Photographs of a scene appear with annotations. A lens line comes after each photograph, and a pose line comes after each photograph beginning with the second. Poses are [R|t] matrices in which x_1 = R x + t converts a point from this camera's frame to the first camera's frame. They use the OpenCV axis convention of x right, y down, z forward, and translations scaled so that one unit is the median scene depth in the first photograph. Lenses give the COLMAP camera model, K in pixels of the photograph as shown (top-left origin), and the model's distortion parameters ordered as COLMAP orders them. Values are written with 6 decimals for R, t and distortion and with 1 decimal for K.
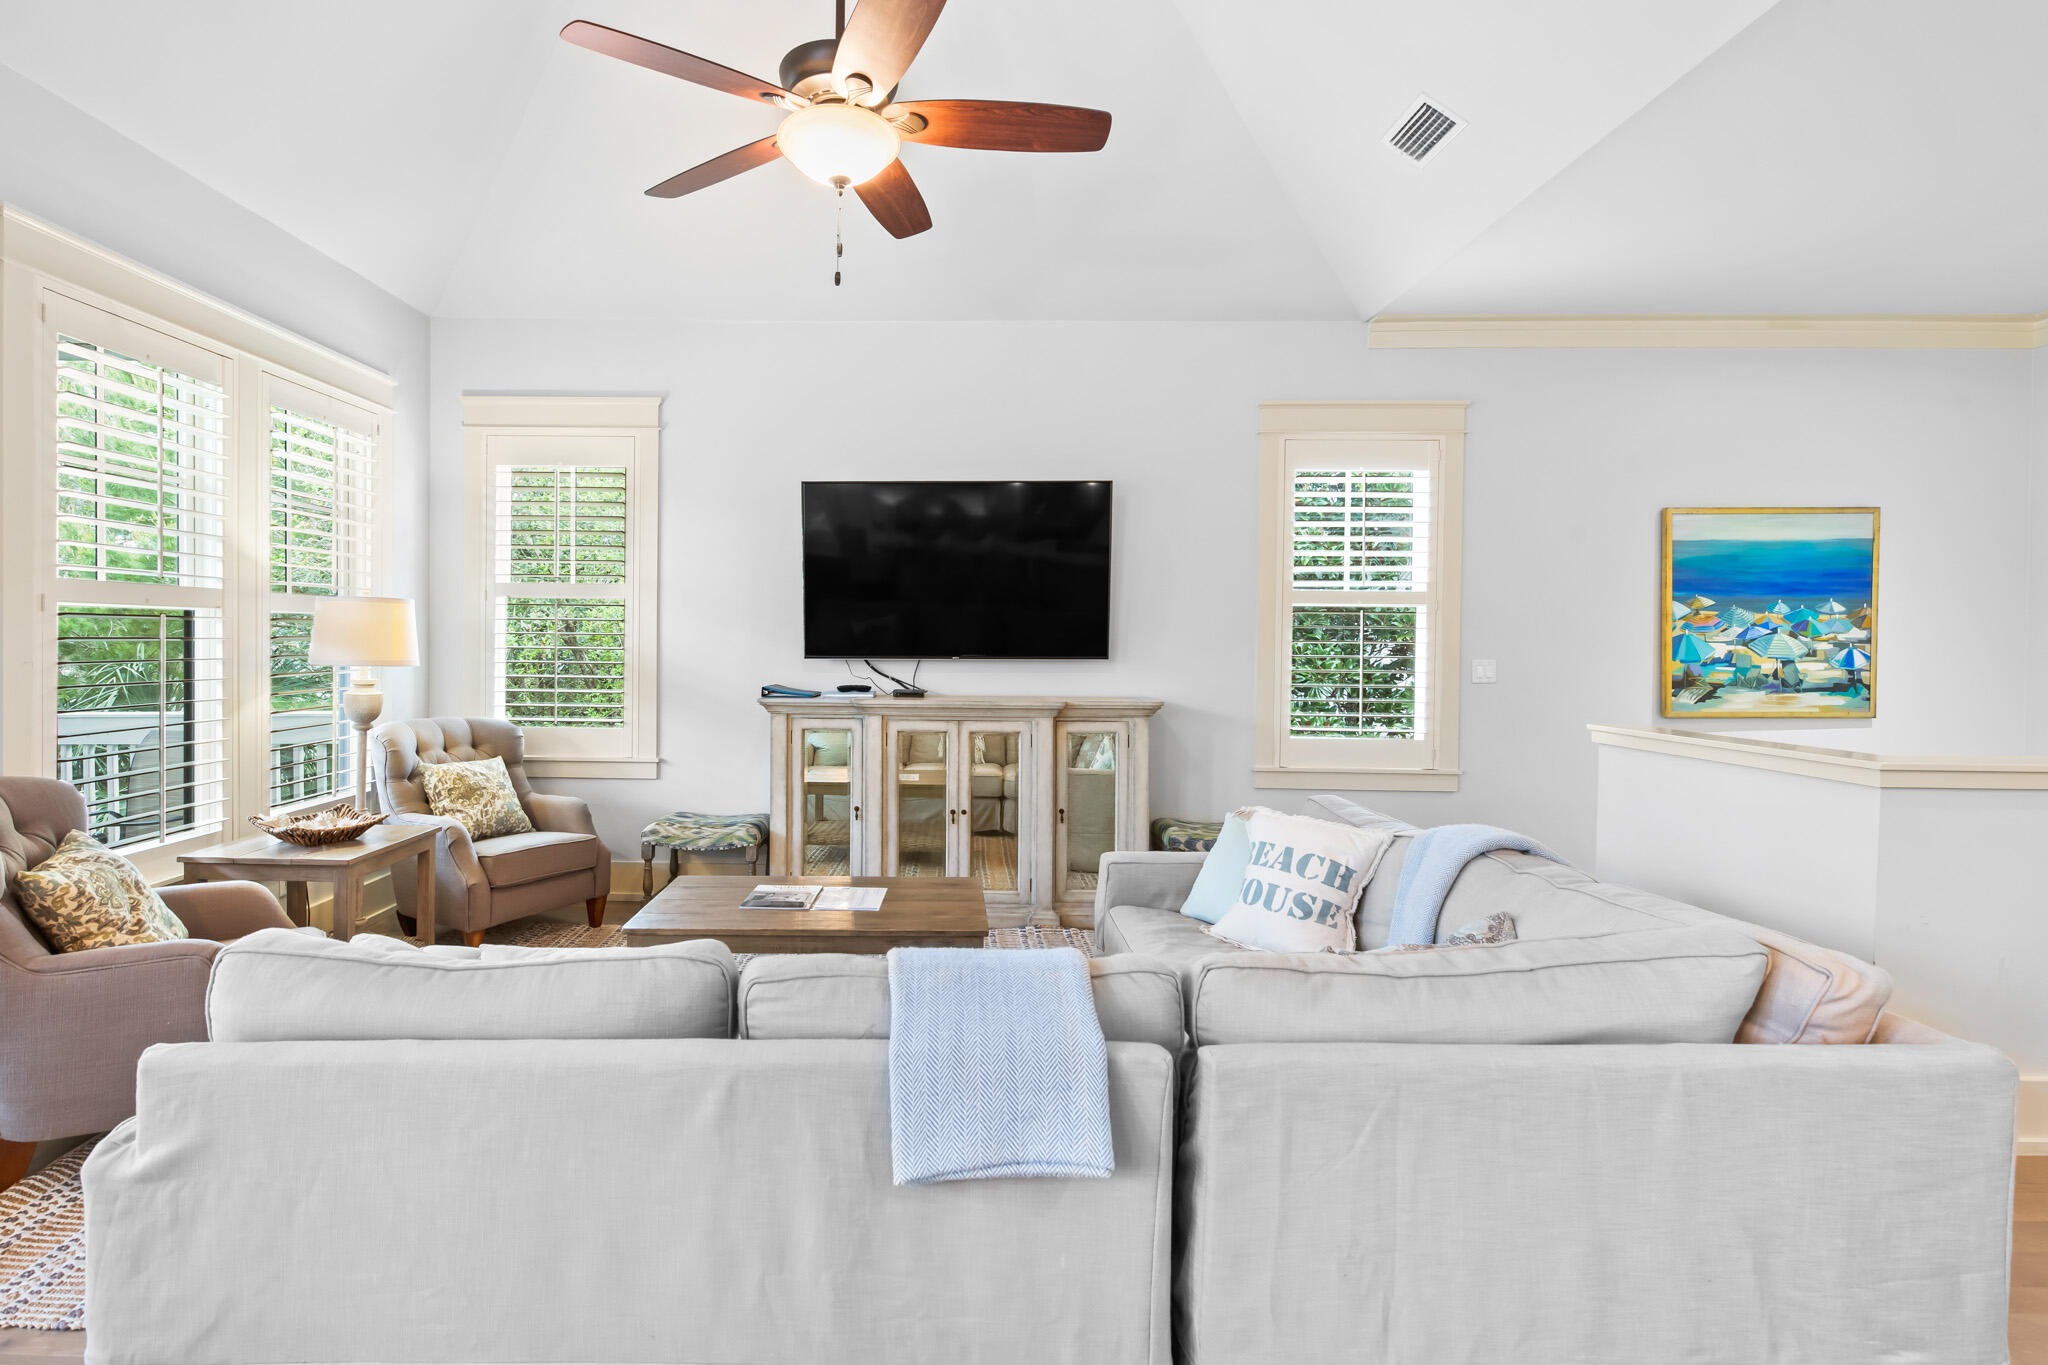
lens RADIAL K [[975.5, 0, 1016.4], [0, 975.5, 672.4], [0, 0, 1]] dist [-0.001230, -0.000905]
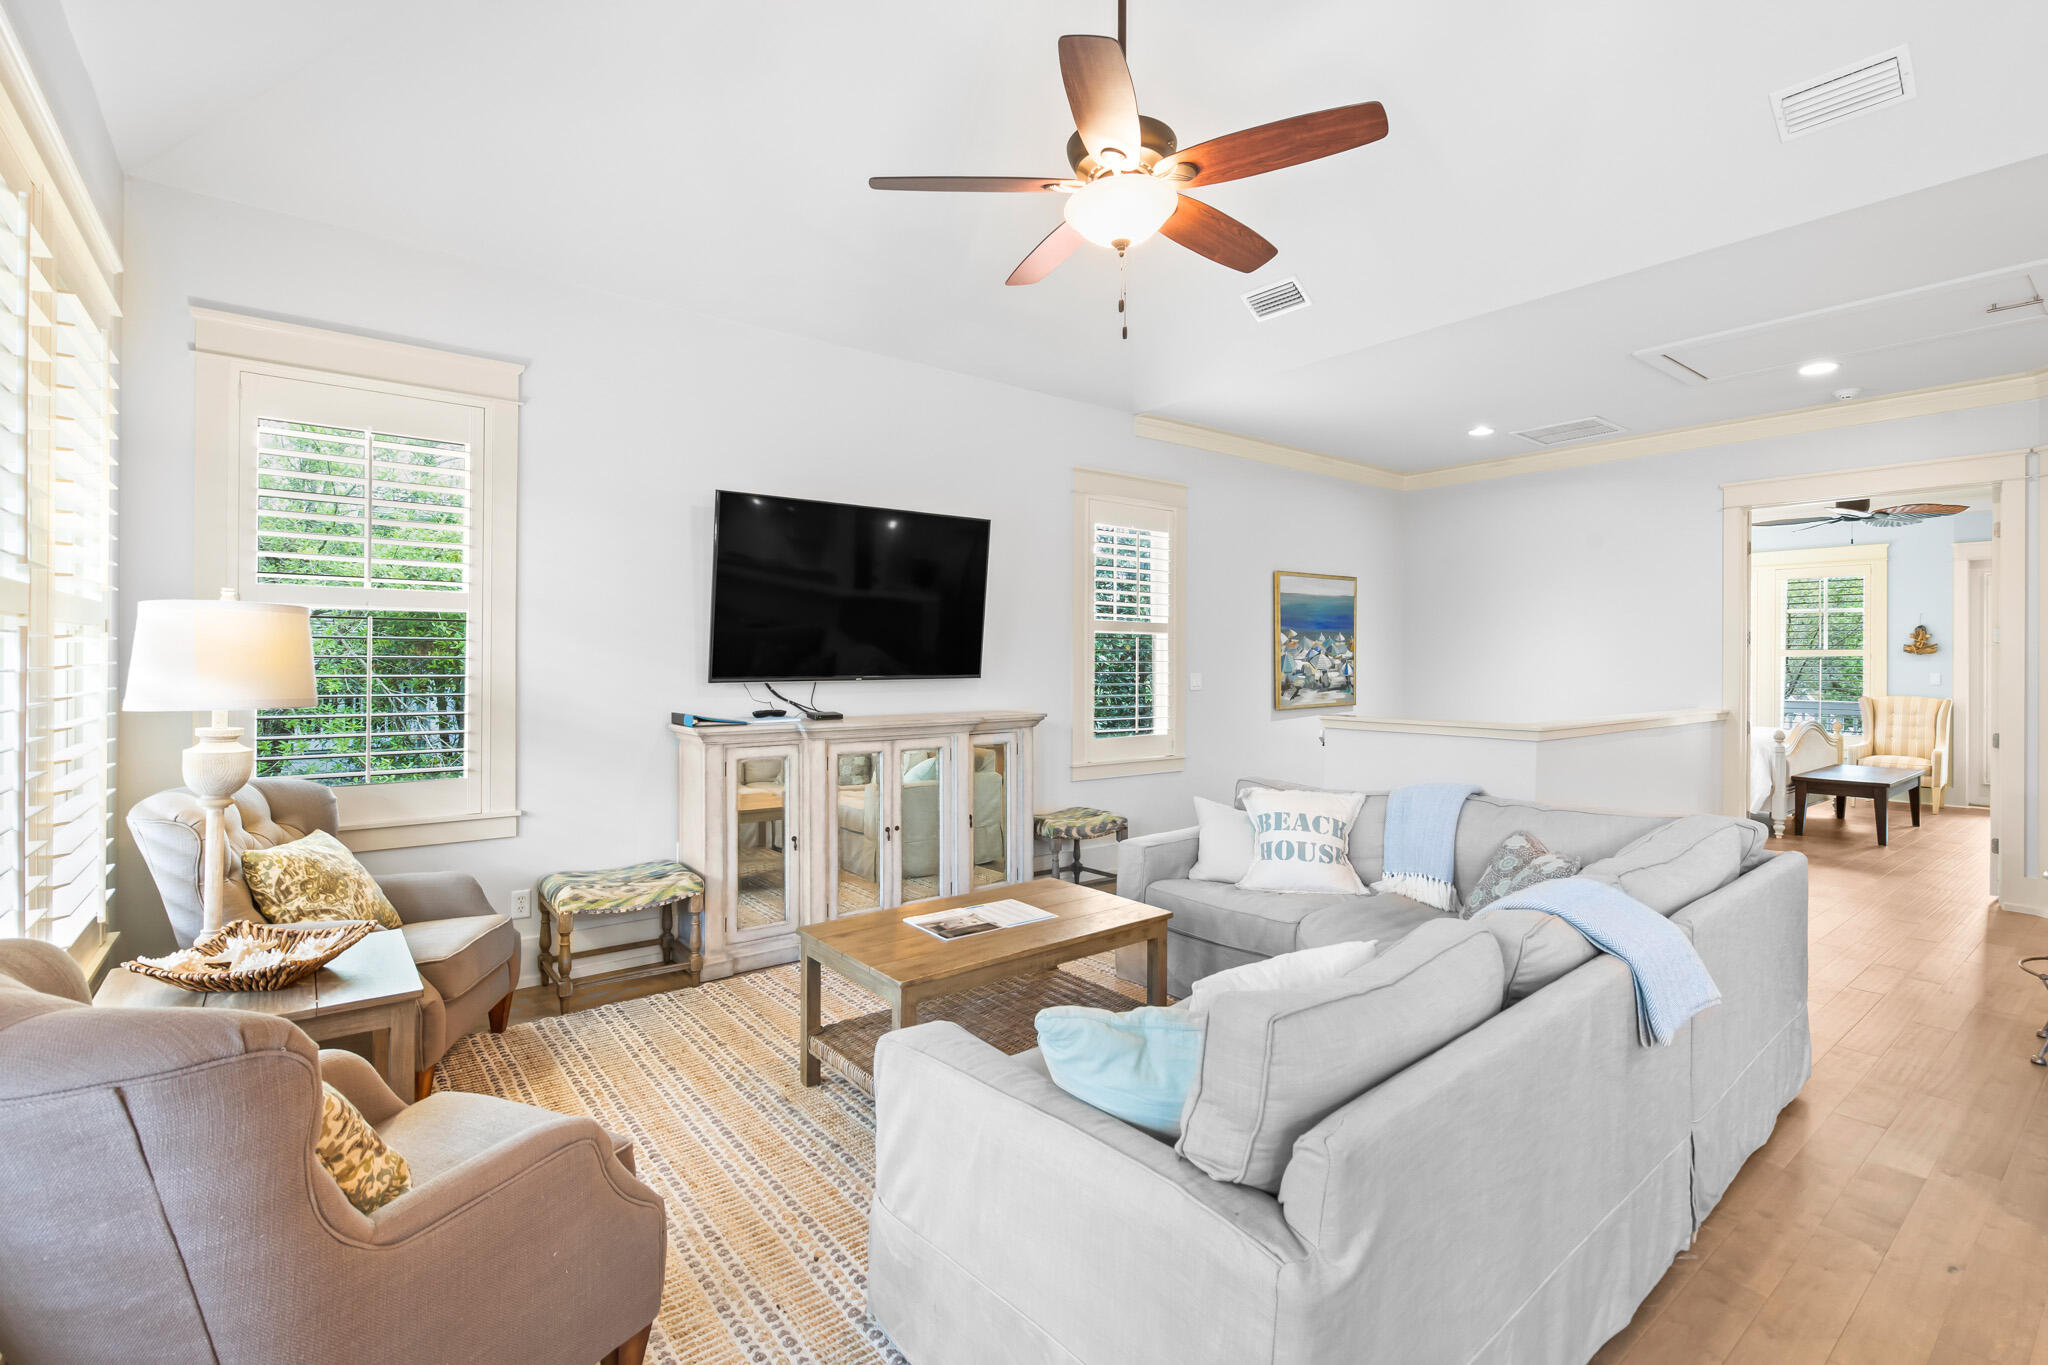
lens RADIAL K [[889.9, 0, 1022.7], [0, 889.9, 670.0], [0, 0, 1]] dist [0.003898, 0.000158]
pose [[0.789398, -0.012308, 0.613758, -0.494990], [0.024377, 0.999639, -0.011307, -0.009605], [-0.613398, 0.023888, 0.789413, 0.162266]]
